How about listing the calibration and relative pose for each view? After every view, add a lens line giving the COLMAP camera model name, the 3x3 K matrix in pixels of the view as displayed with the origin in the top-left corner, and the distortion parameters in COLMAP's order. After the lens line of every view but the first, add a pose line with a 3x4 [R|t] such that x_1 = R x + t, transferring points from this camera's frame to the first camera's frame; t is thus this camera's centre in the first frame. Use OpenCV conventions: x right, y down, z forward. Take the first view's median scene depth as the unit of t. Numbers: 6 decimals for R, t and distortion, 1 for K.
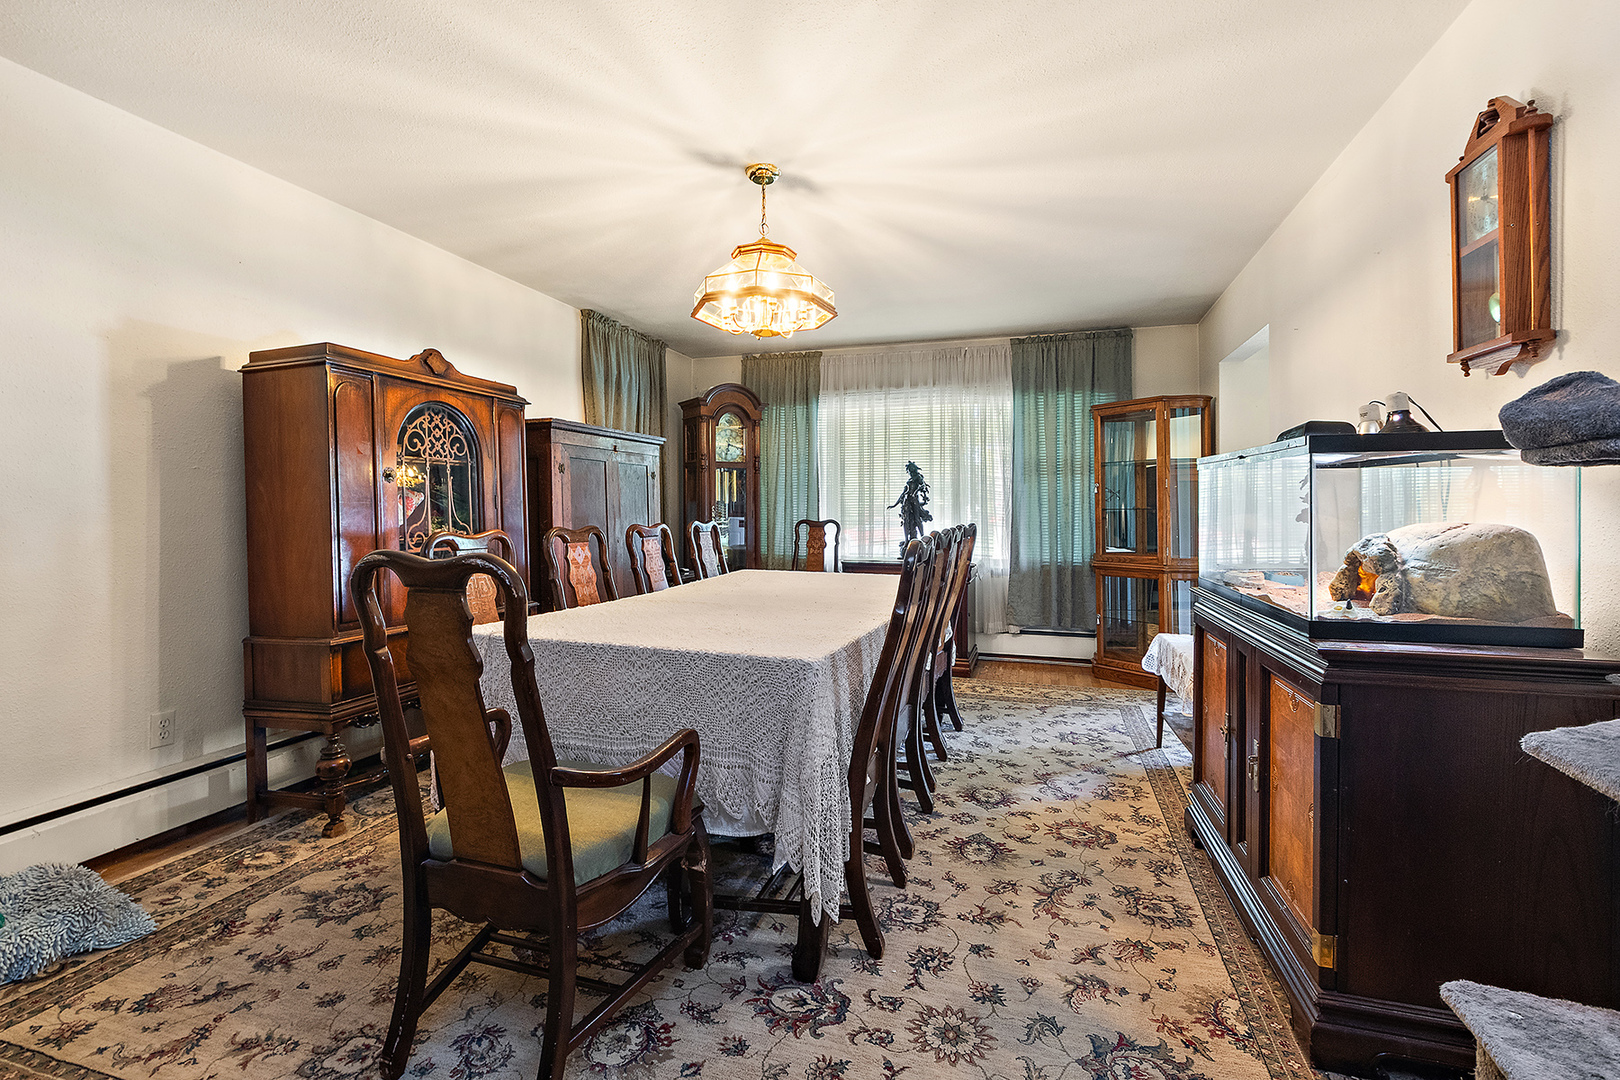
lens RADIAL K [[724.1, 0, 800.7], [0, 724.1, 512.9], [0, 0, 1]] dist [-0.003523, 0.000856]
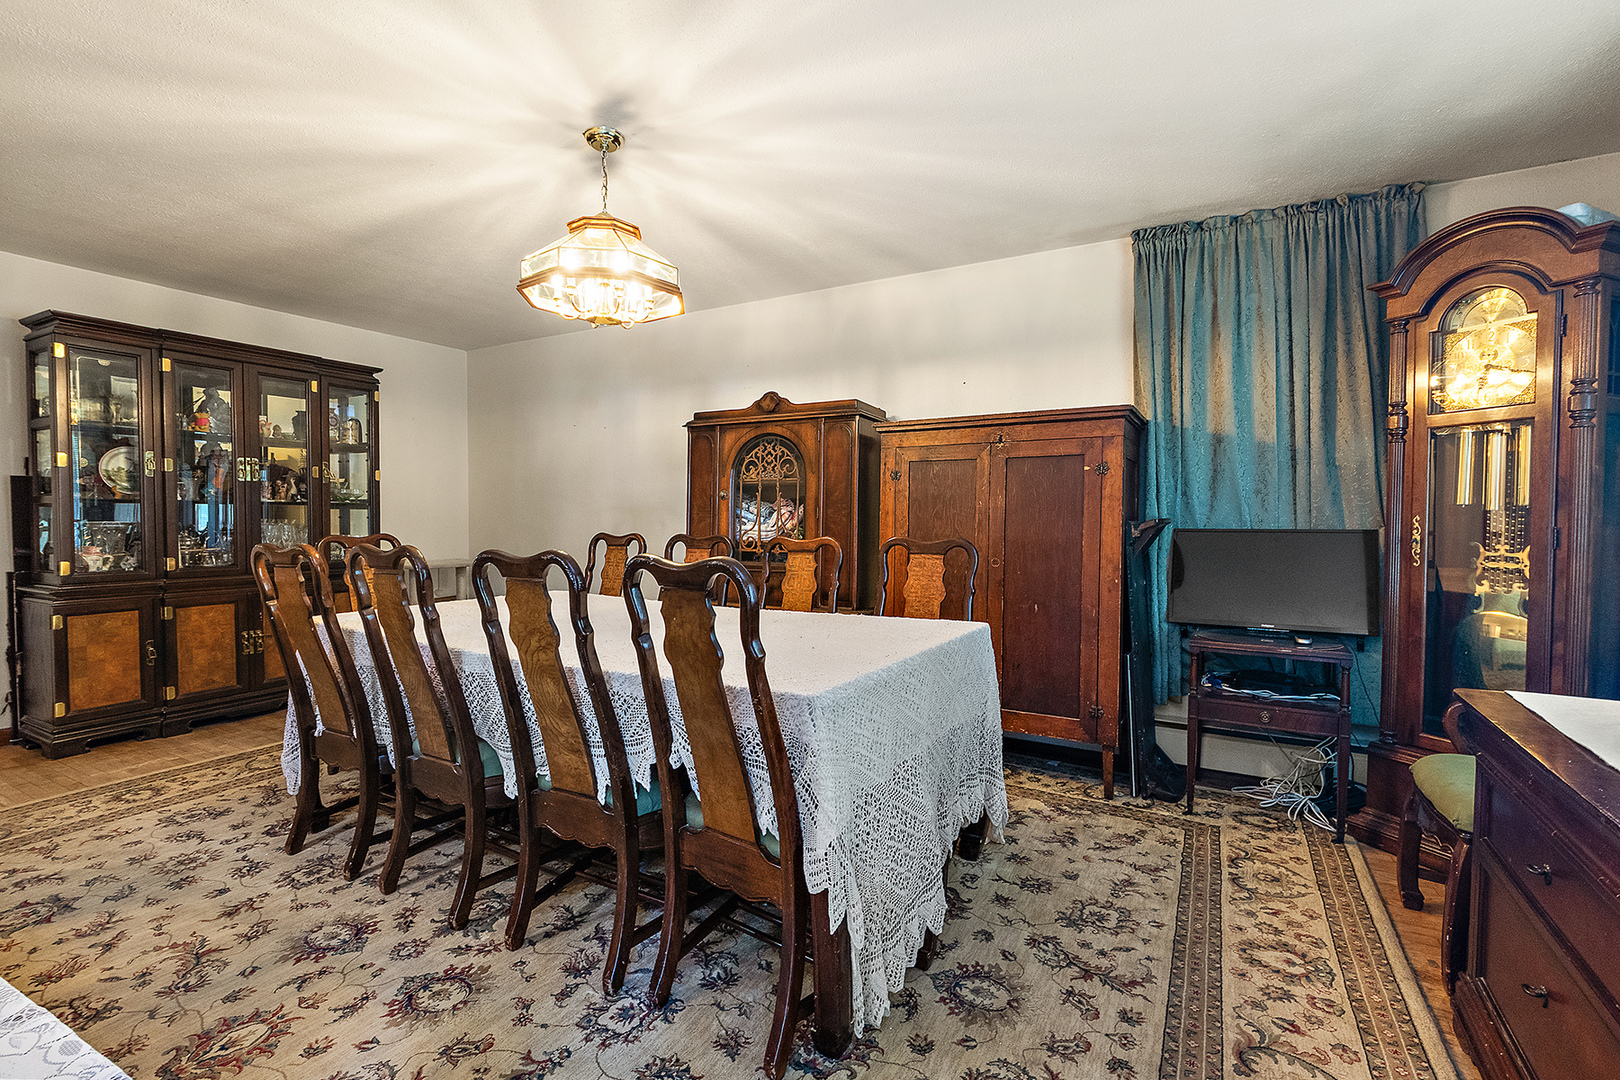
lens RADIAL K [[731.2, 0, 811.9], [0, 731.2, 549.2], [0, 0, 1]] dist [-0.019356, 0.011191]
pose [[-0.200688, 0.045922, -0.978578, 0.816357], [-0.008059, 0.998790, 0.048523, -0.017780], [0.979622, 0.017625, -0.200075, 1.492761]]
